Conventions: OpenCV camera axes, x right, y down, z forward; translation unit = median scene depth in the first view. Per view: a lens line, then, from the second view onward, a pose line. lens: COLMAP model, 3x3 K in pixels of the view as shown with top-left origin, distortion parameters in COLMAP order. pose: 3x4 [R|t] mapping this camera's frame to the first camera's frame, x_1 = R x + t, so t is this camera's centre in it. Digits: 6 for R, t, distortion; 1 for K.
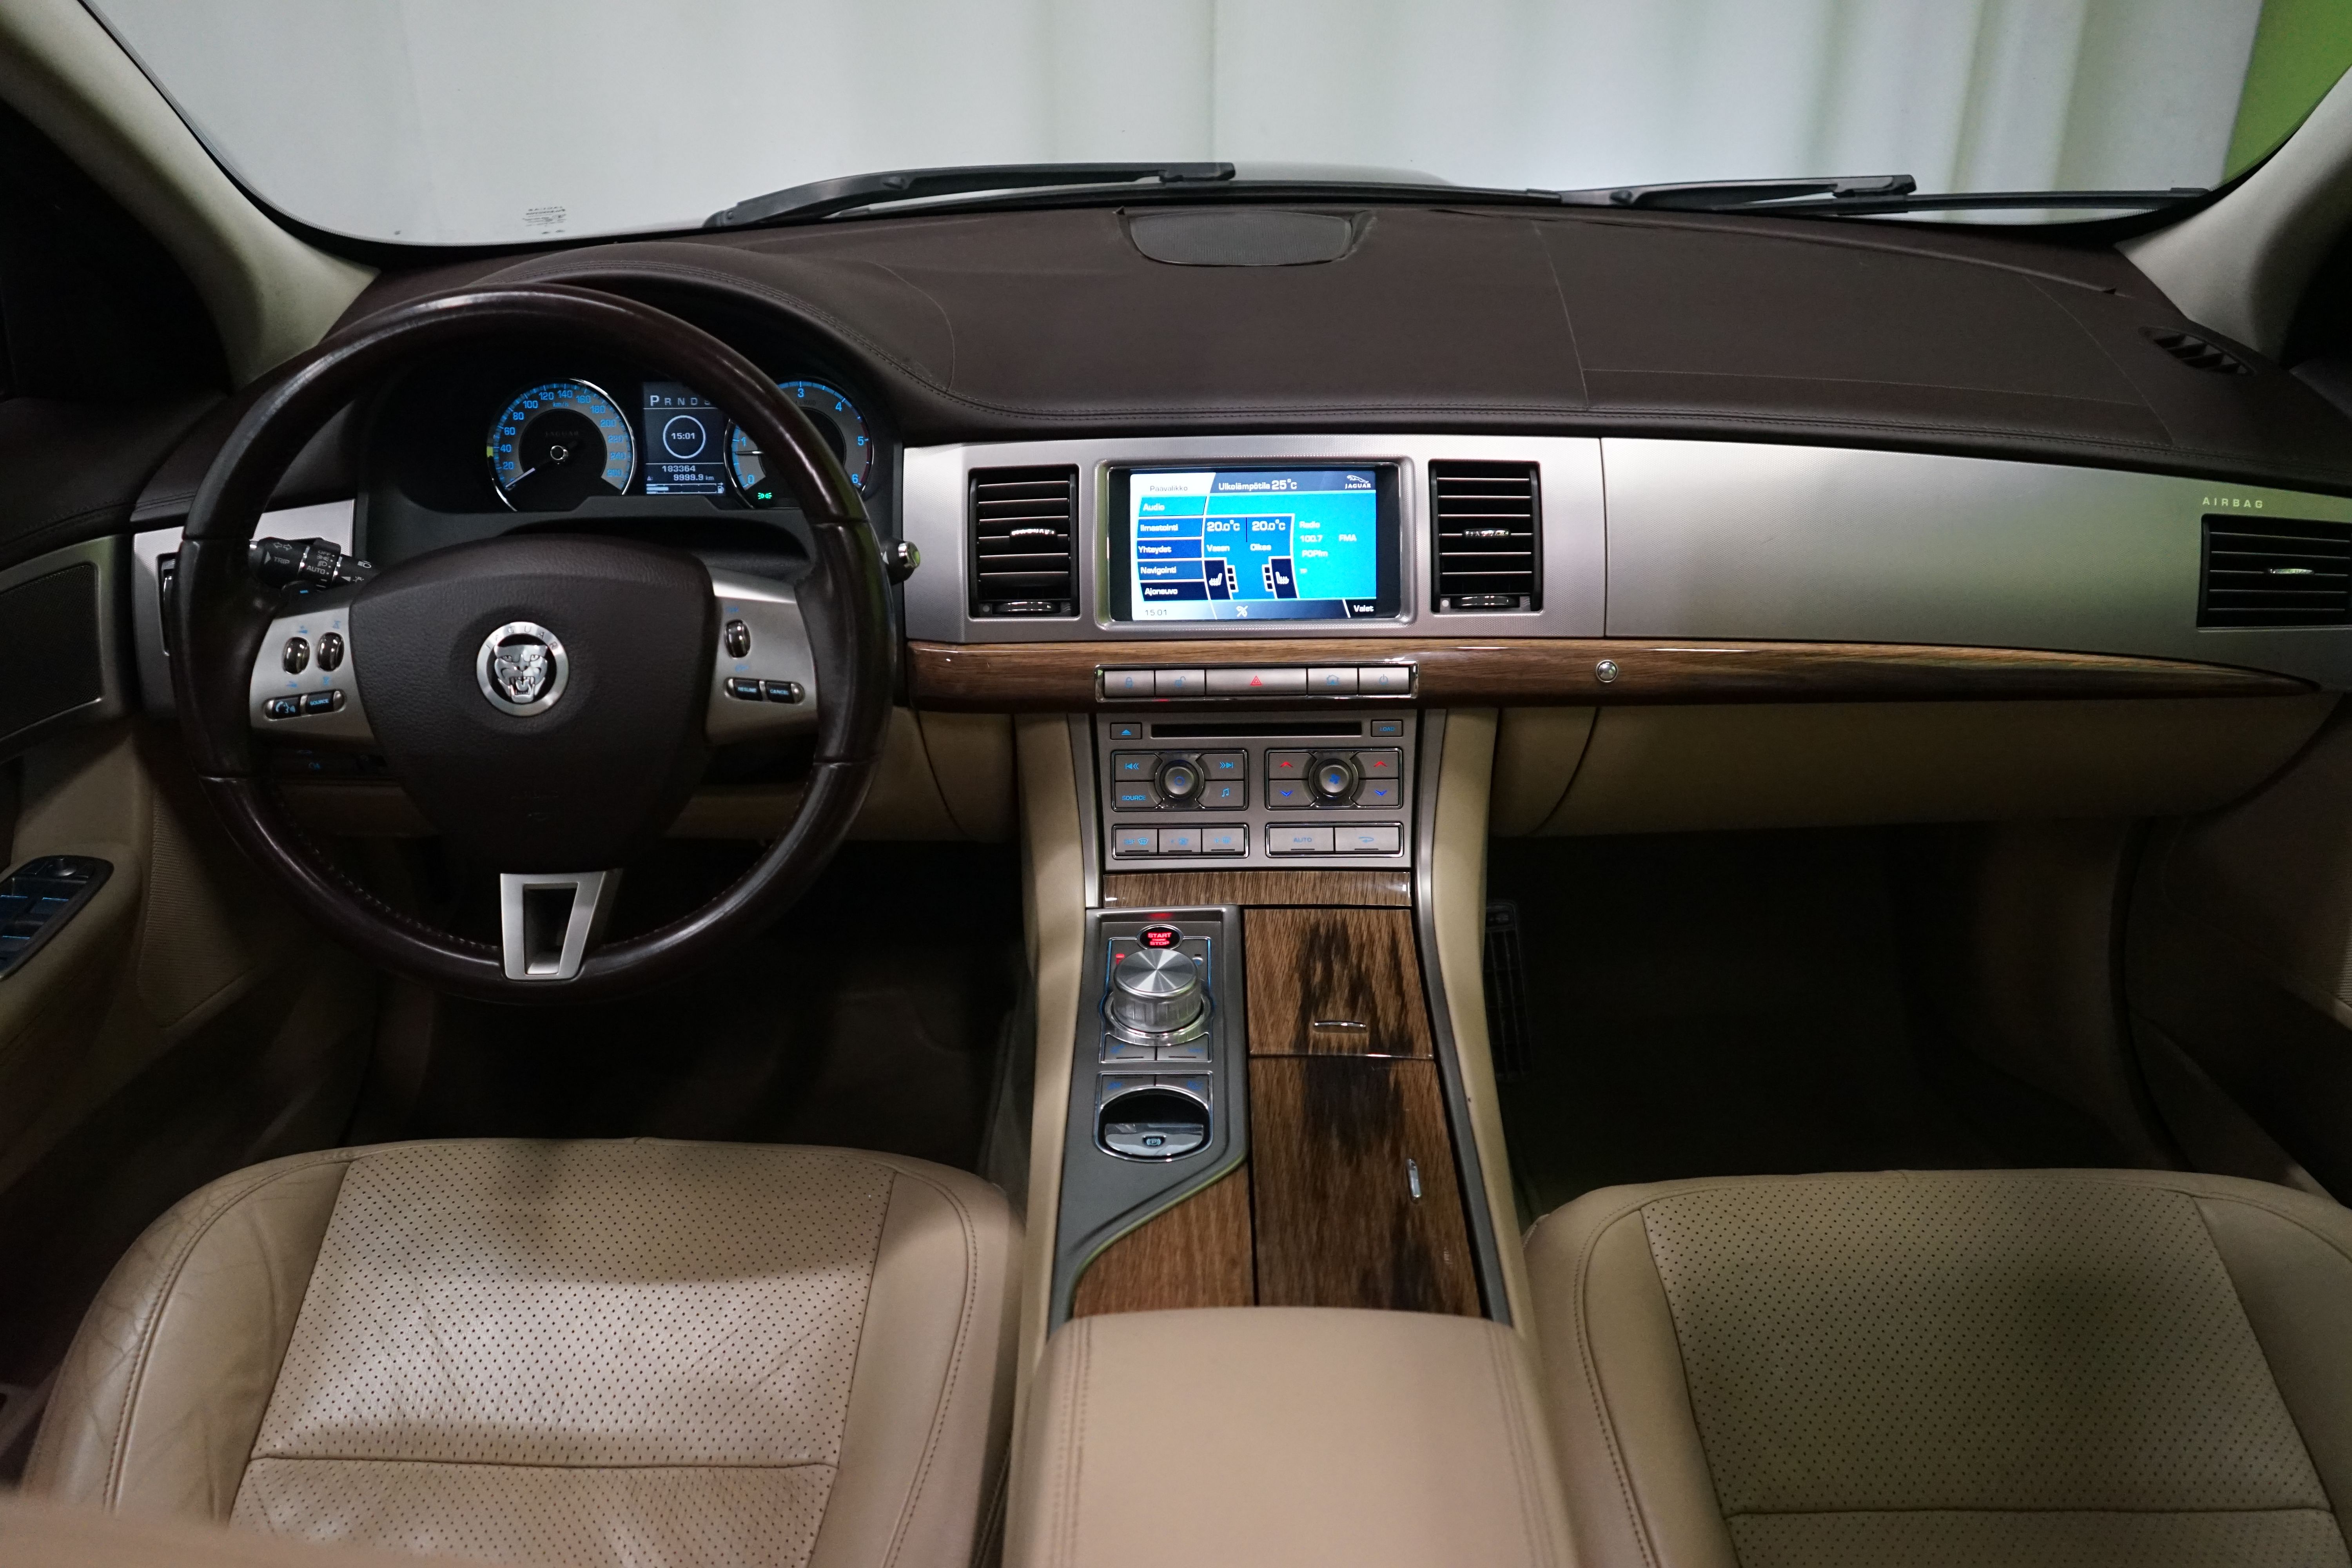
lens RADIAL K [[1880.5, 0, 1175.1], [0, 1880.5, 785.0], [0, 0, 1]] dist [-0.003759, 0.013981]
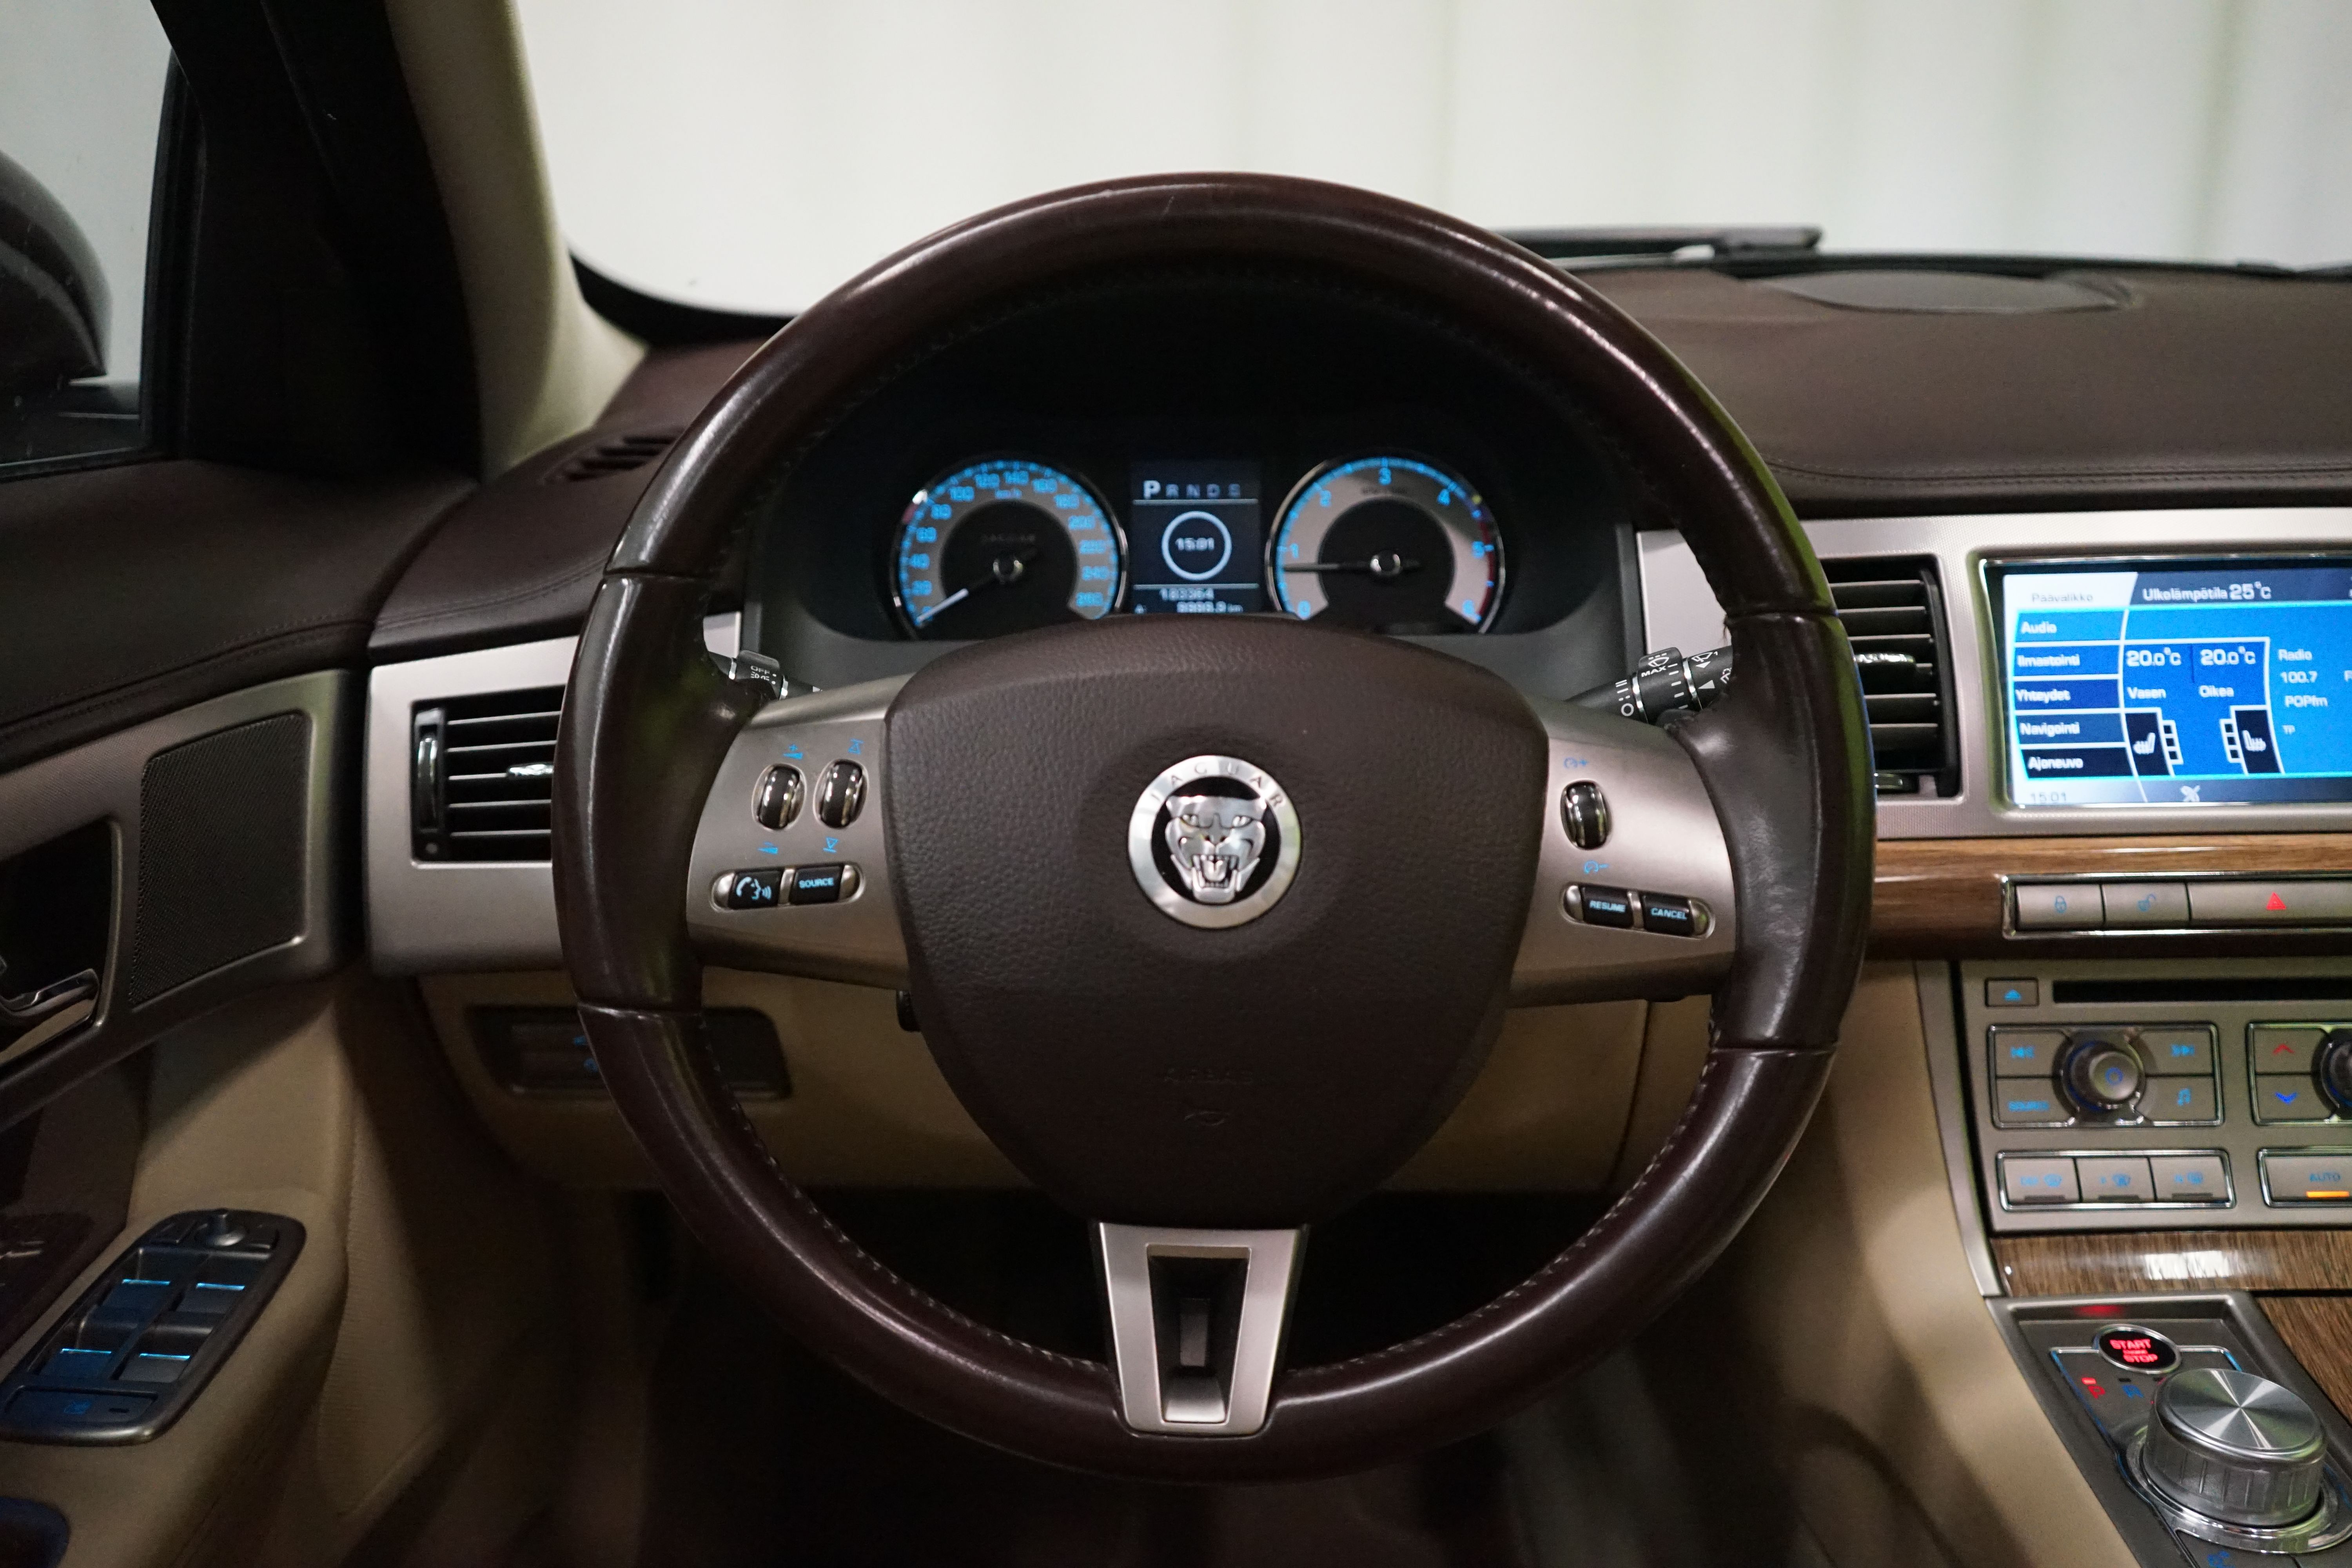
lens RADIAL K [[2182.9, 0, 1183.1], [0, 2182.9, 774.0], [0, 0, 1]] dist [0.006607, 0.000000]
pose [[0.999846, -0.000207, 0.017549, -0.303536], [0.003356, 0.983739, -0.179570, 0.026942], [-0.017226, 0.179602, 0.983589, 0.309225]]
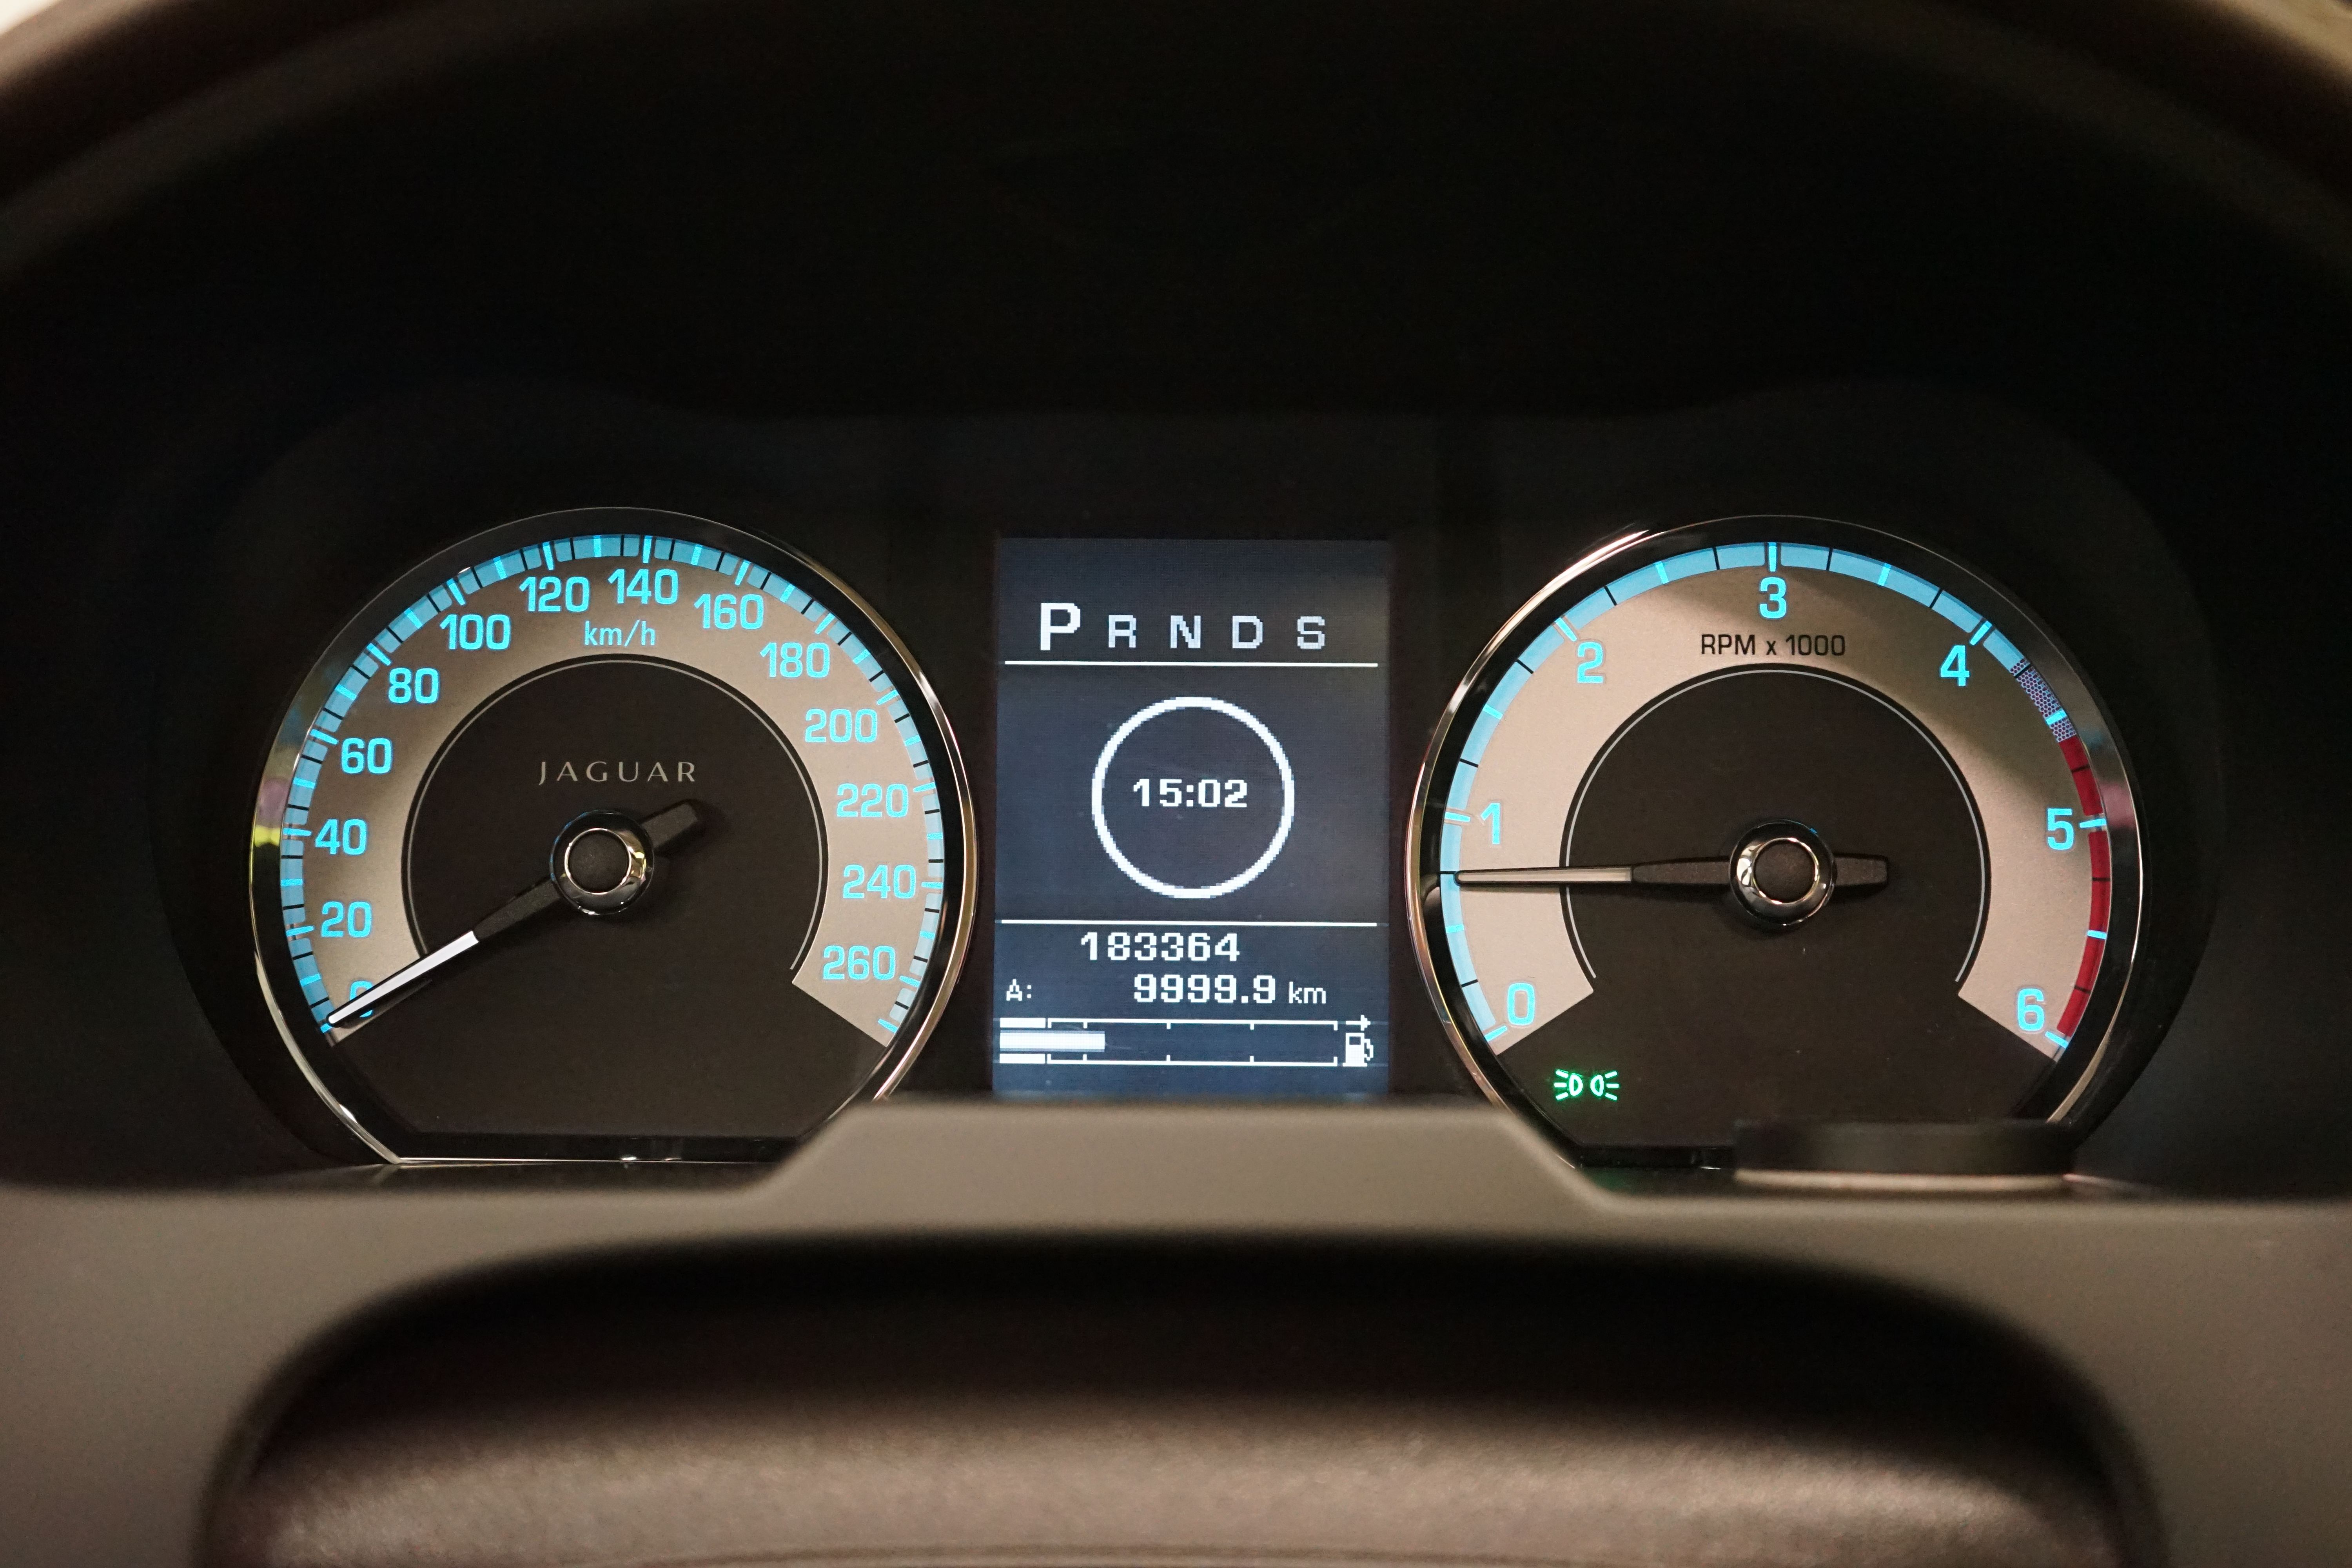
lens RADIAL K [[2913.2, 0, 1167.6], [0, 2913.2, 790.4], [0, 0, 1]] dist [-0.014657, 0.000000]
pose [[0.999871, 0.016012, 0.001255, -0.287835], [-0.015410, 0.978393, -0.206179, -0.129399], [-0.004529, 0.206133, 0.978513, 0.742636]]
